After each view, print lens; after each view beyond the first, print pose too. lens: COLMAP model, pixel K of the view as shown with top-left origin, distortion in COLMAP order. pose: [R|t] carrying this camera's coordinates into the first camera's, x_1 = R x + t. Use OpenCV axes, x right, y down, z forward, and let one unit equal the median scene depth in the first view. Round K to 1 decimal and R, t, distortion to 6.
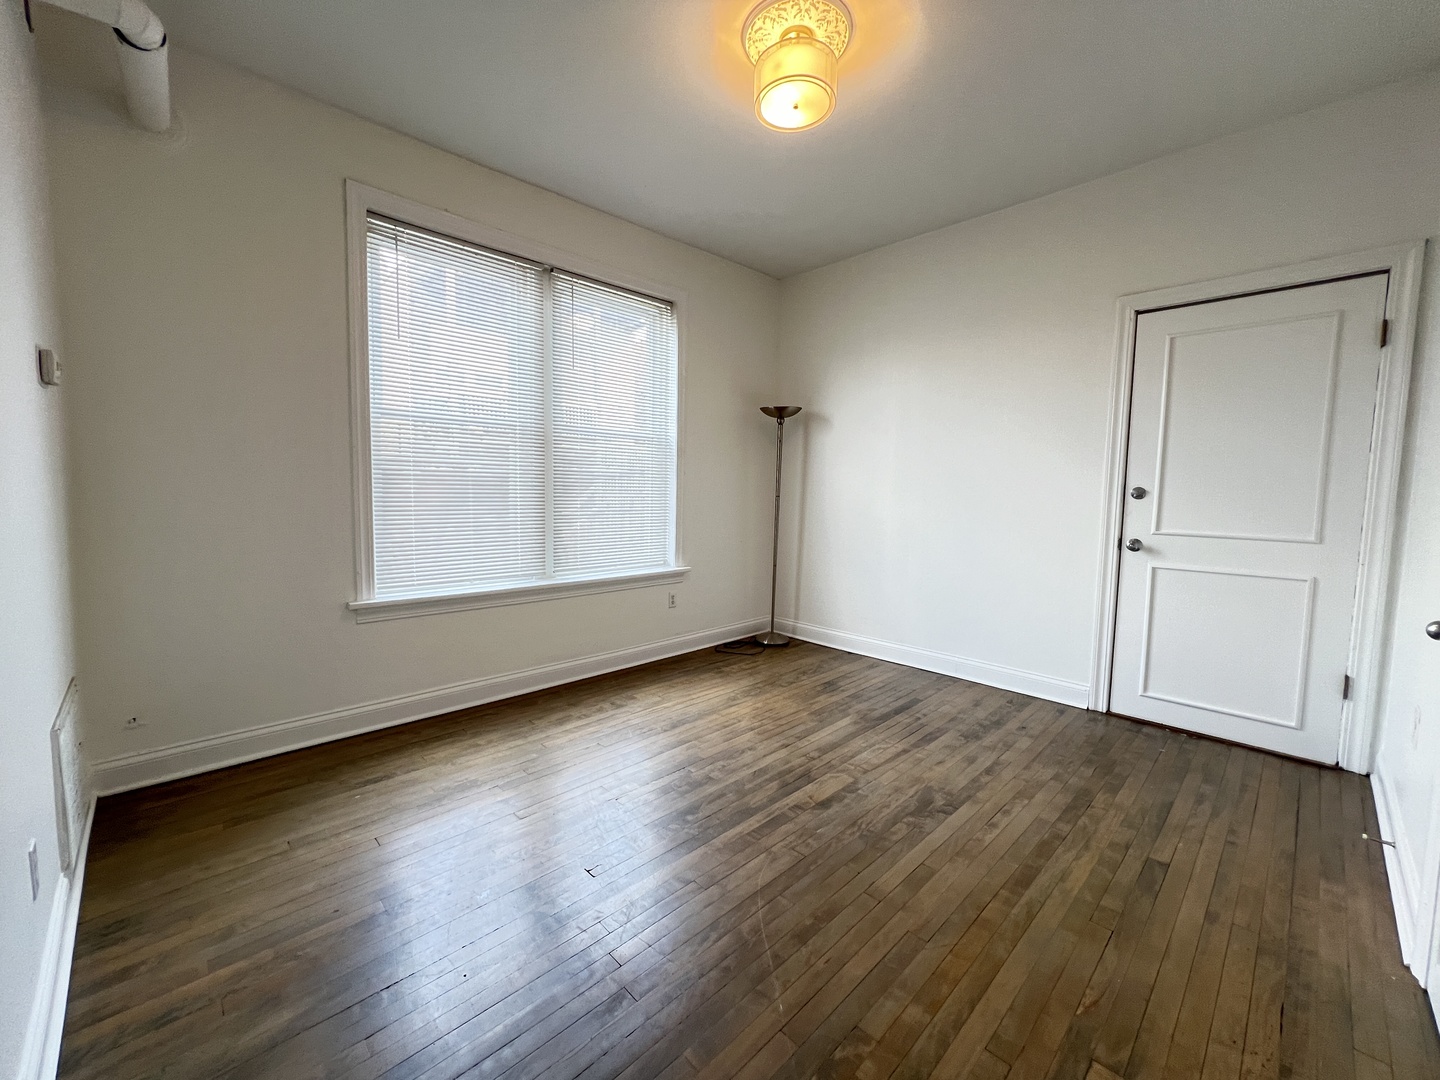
lens RADIAL K [[578.2, 0, 714.9], [0, 578.2, 534.6], [0, 0, 1]] dist [-0.001534, 0.000749]
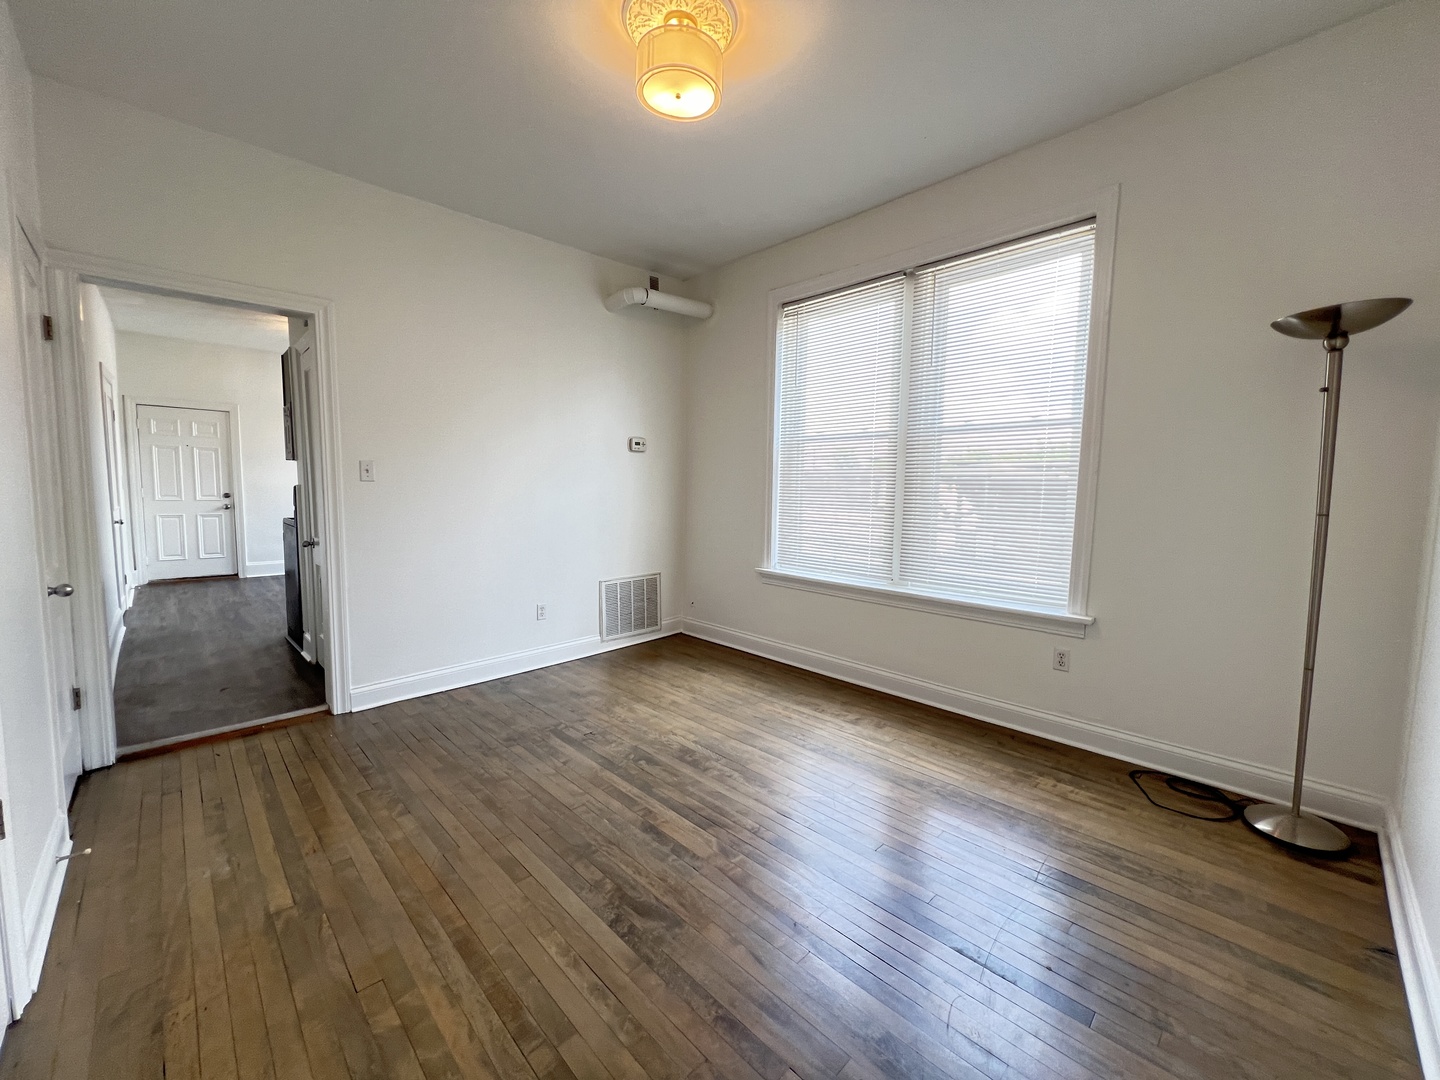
lens RADIAL K [[578.8, 0, 719.8], [0, 578.8, 534.9], [0, 0, 1]] dist [-0.000413, 0.000477]
pose [[0.002084, 0.067598, -0.997710, 0.900963], [-0.089921, 0.993683, 0.067138, -0.064023], [0.995947, 0.089575, 0.008149, 0.878014]]
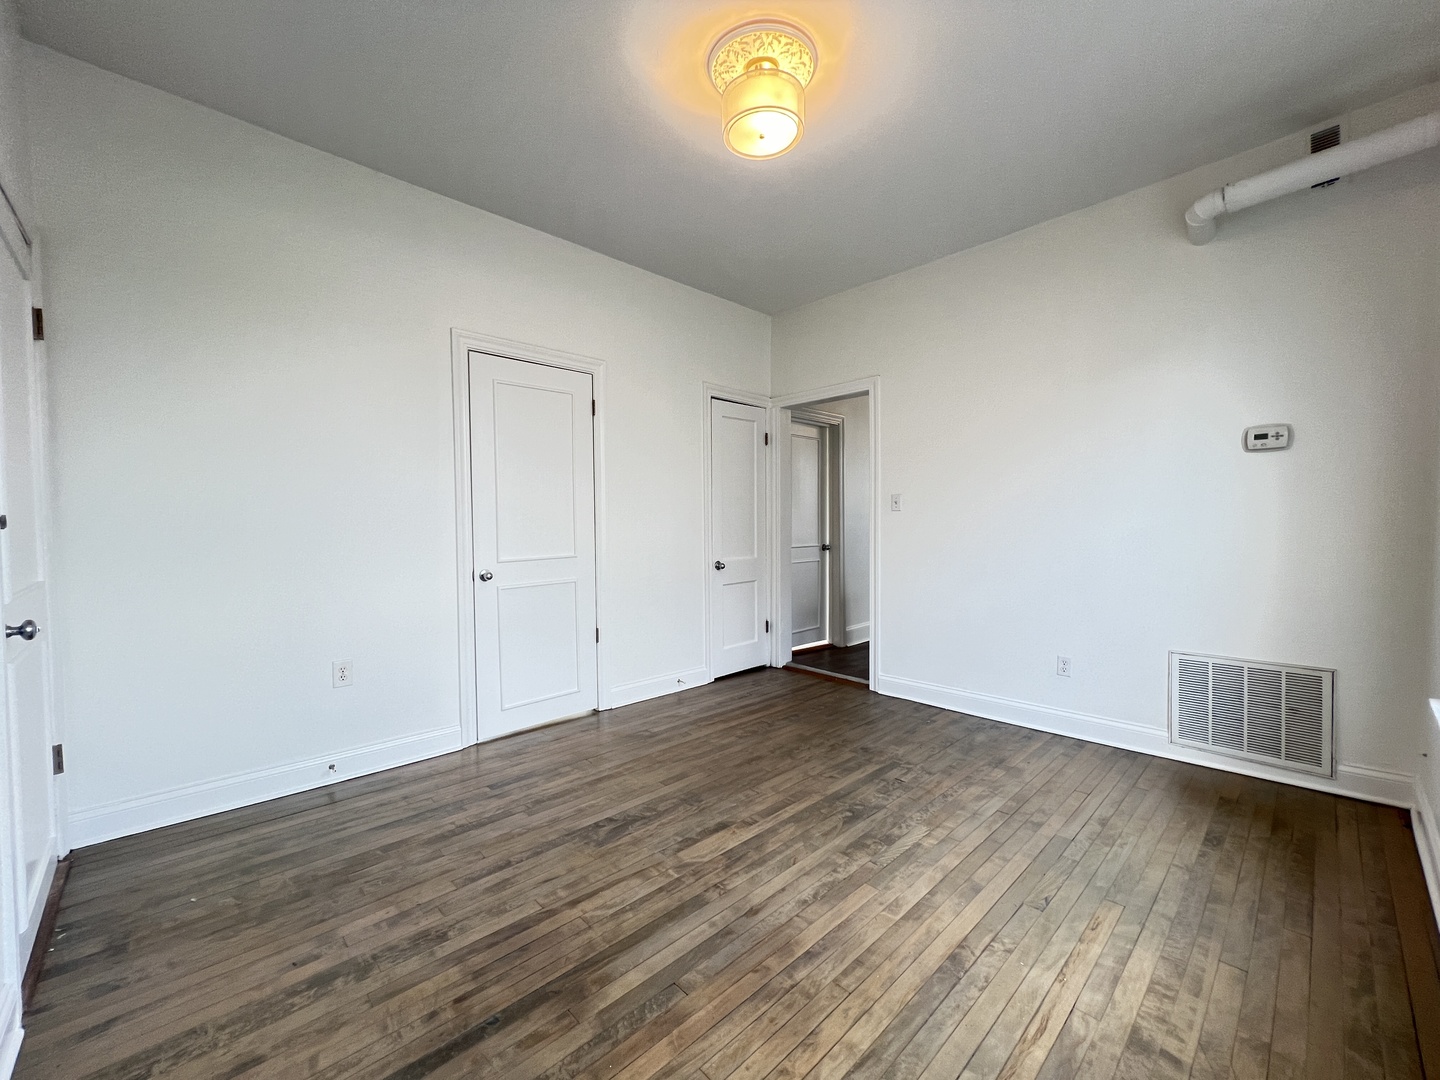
lens RADIAL K [[578.2, 0, 714.9], [0, 578.2, 534.6], [0, 0, 1]] dist [-0.001534, 0.000749]
pose [[-0.999930, -0.006122, 0.010131, 0.161348], [-0.004975, 0.993958, 0.109652, -0.127446], [-0.010741, 0.109594, -0.993918, 1.616691]]
